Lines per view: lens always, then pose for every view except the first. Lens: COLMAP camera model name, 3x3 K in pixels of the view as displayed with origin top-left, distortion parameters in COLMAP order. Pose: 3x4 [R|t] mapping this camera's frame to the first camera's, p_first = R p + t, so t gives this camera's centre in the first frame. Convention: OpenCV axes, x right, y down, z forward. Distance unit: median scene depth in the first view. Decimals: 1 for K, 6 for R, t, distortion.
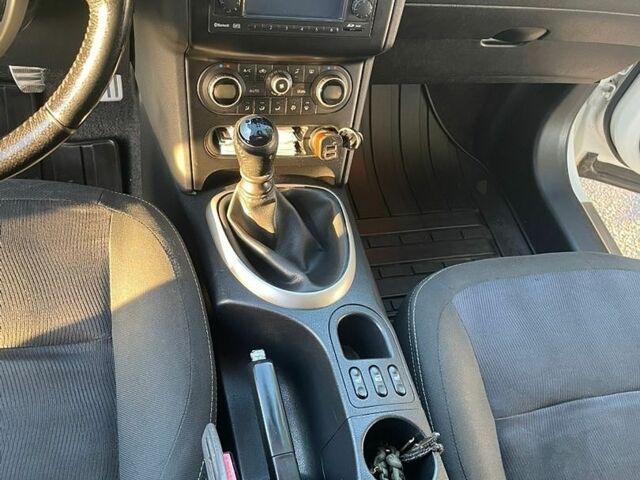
lens RADIAL K [[649.0, 0, 320.0], [0, 649.0, 240.0], [0, 0, 1]] dist [0.057783, -0.017257]
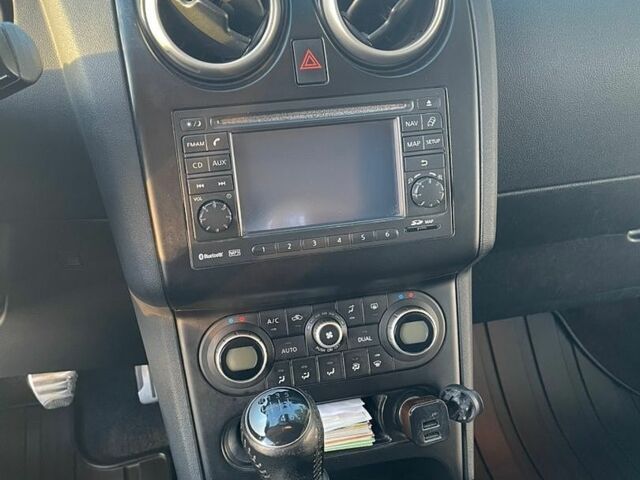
lens RADIAL K [[649.0, 0, 320.0], [0, 649.0, 240.0], [0, 0, 1]] dist [0.057783, -0.017257]
pose [[0.968477, -0.192894, -0.157623, 0.048207], [0.112675, 0.903541, -0.413422, -0.059923], [0.222165, 0.382630, 0.896793, 0.392058]]
